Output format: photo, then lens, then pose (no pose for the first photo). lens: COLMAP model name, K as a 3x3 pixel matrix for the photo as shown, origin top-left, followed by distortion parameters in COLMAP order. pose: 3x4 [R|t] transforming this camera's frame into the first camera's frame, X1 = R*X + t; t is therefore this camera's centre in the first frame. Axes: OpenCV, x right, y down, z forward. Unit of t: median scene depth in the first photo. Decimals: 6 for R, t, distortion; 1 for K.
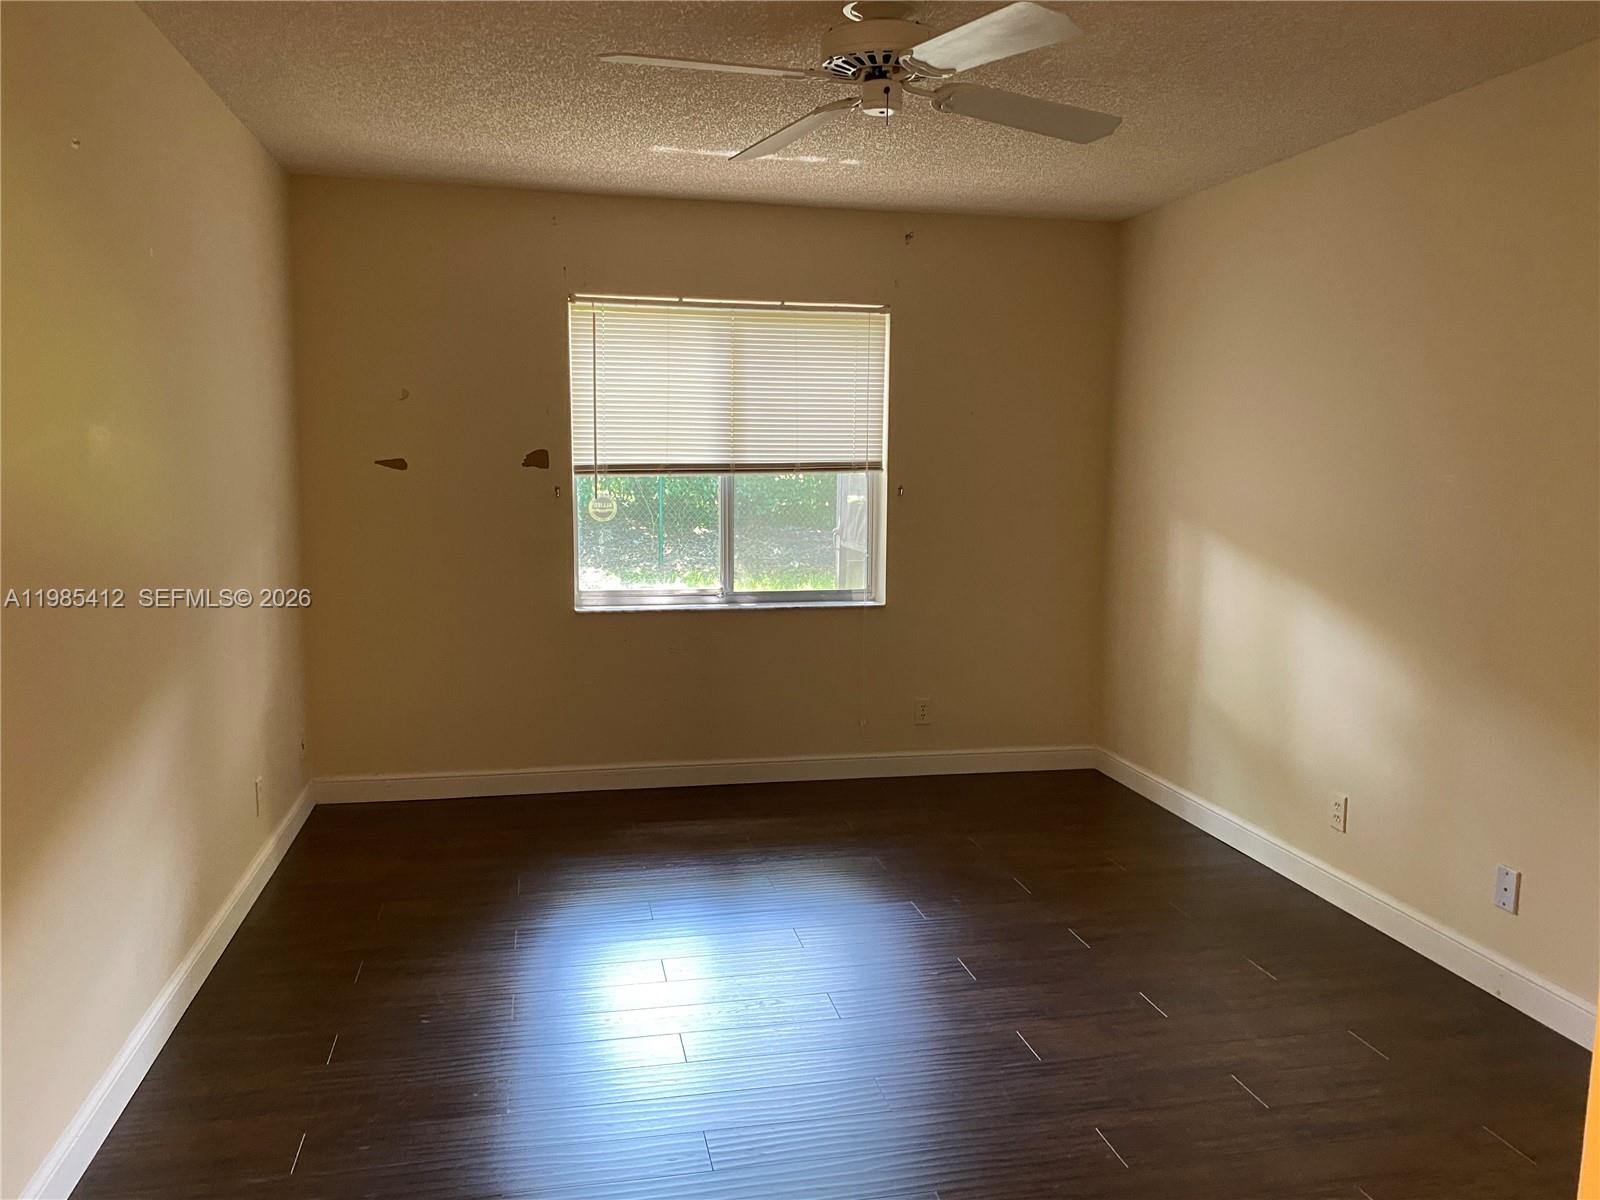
lens RADIAL K [[1206.3, 0, 801.3], [0, 1206.3, 621.5], [0, 0, 1]] dist [0.065818, -0.075241]
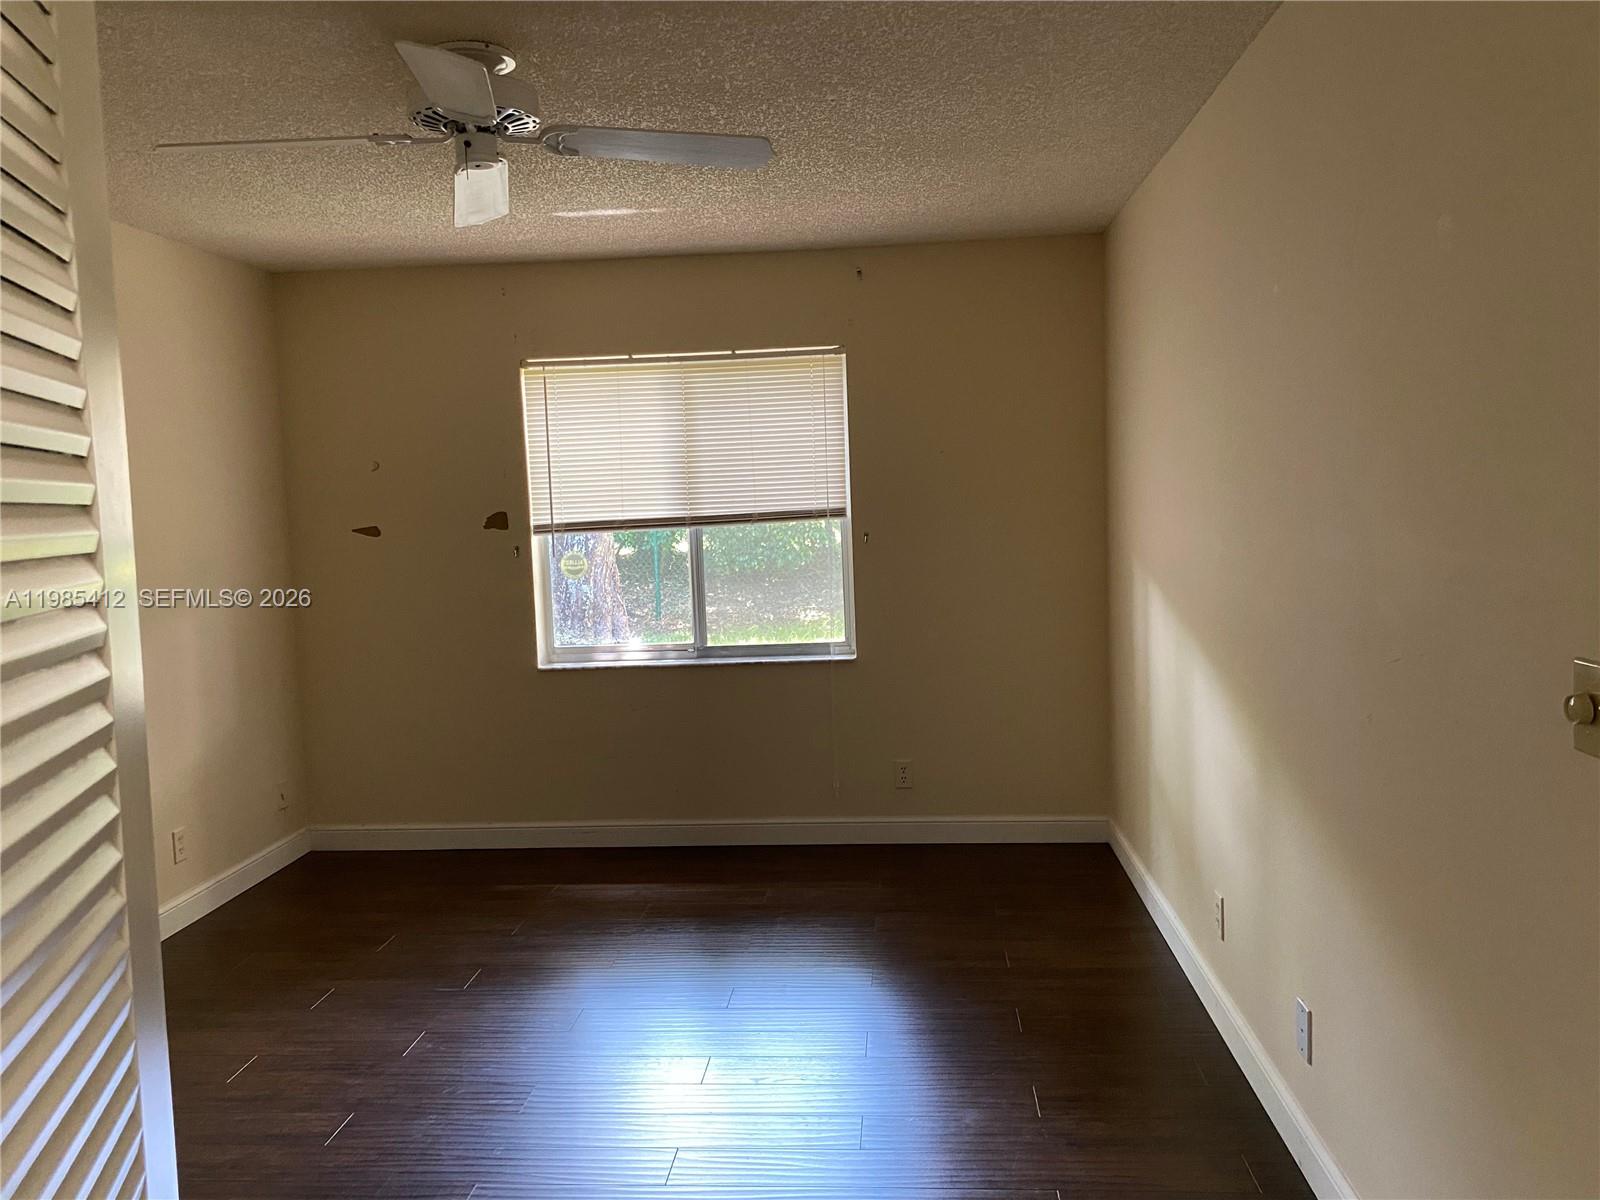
lens RADIAL K [[1204.7, 0, 795.7], [0, 1204.7, 598.3], [0, 0, 1]] dist [0.092330, -0.117181]
pose [[0.956630, -0.022810, -0.290412, 0.311577], [0.006725, 0.998393, -0.056265, -0.008708], [0.291229, 0.051872, 0.955246, 0.091907]]
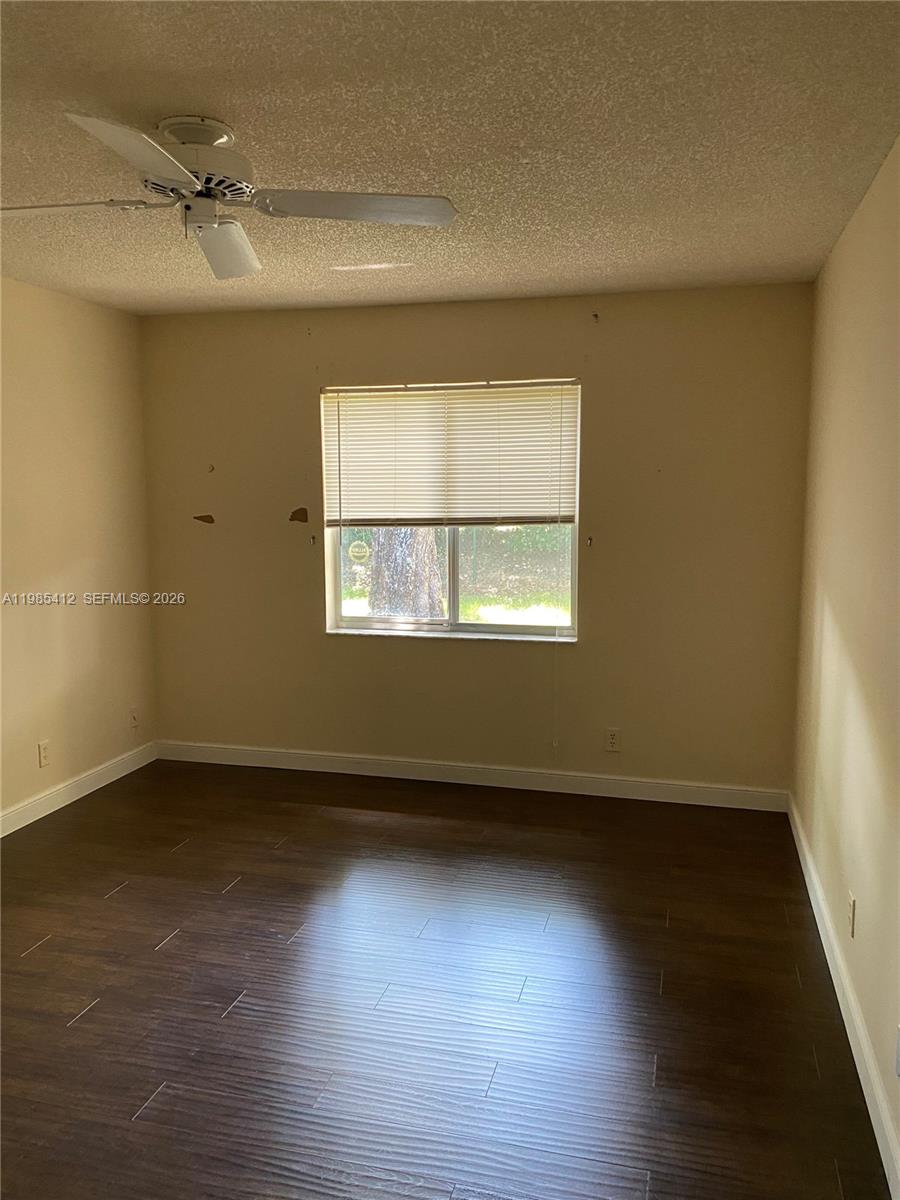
lens RADIAL K [[903.5, 0, 450.0], [0, 903.5, 600.0], [0, 0, 1]] dist [0.092330, -0.117181]
pose [[0.893354, 0.040442, -0.447529, 0.356979], [-0.049972, 0.998705, -0.009505, -0.040249], [0.446565, 0.030855, 0.894219, 0.194999]]
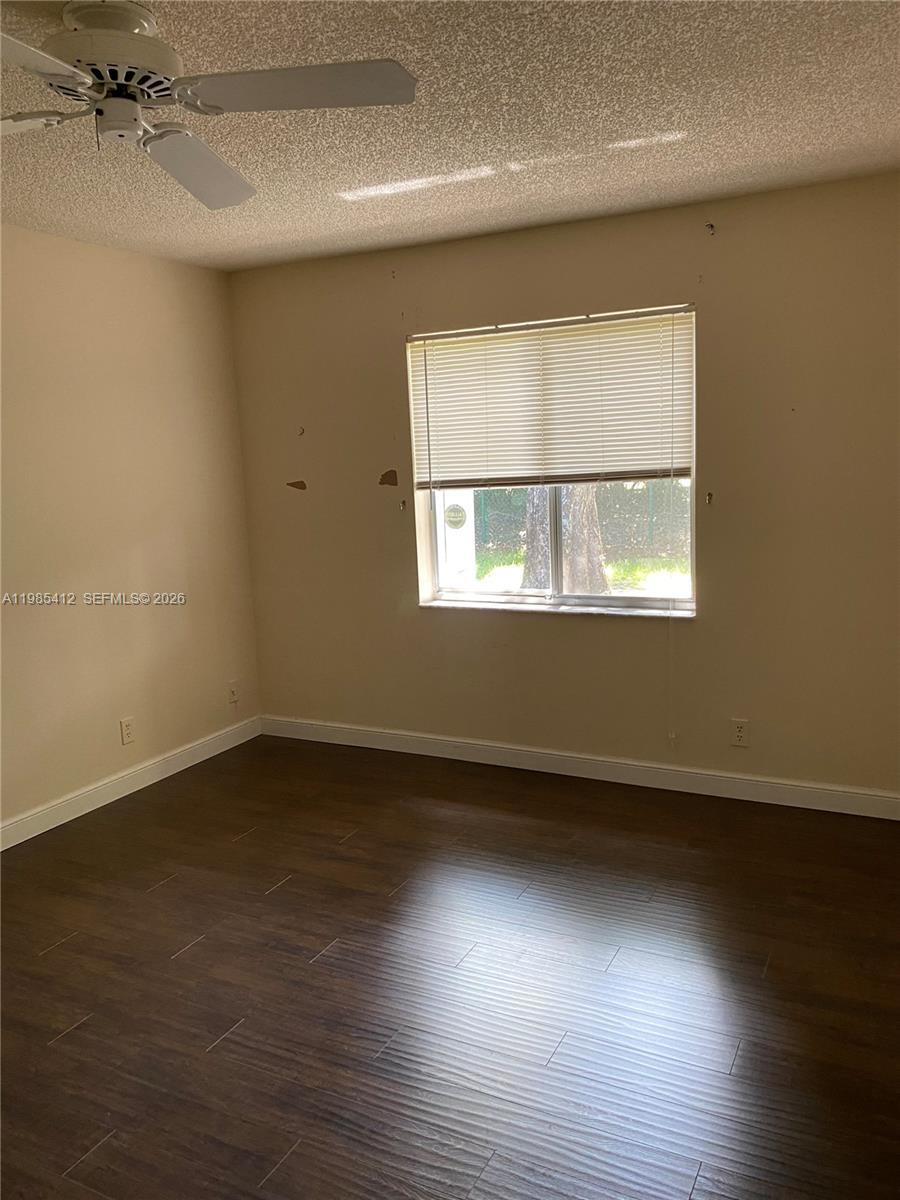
lens RADIAL K [[904.7, 0, 458.1], [0, 904.7, 593.5], [0, 0, 1]] dist [0.065818, -0.075241]
pose [[0.777644, 0.052817, -0.626482, 0.391888], [-0.038996, 0.998598, 0.035783, -0.052861], [0.627494, -0.003396, 0.778614, 0.332705]]
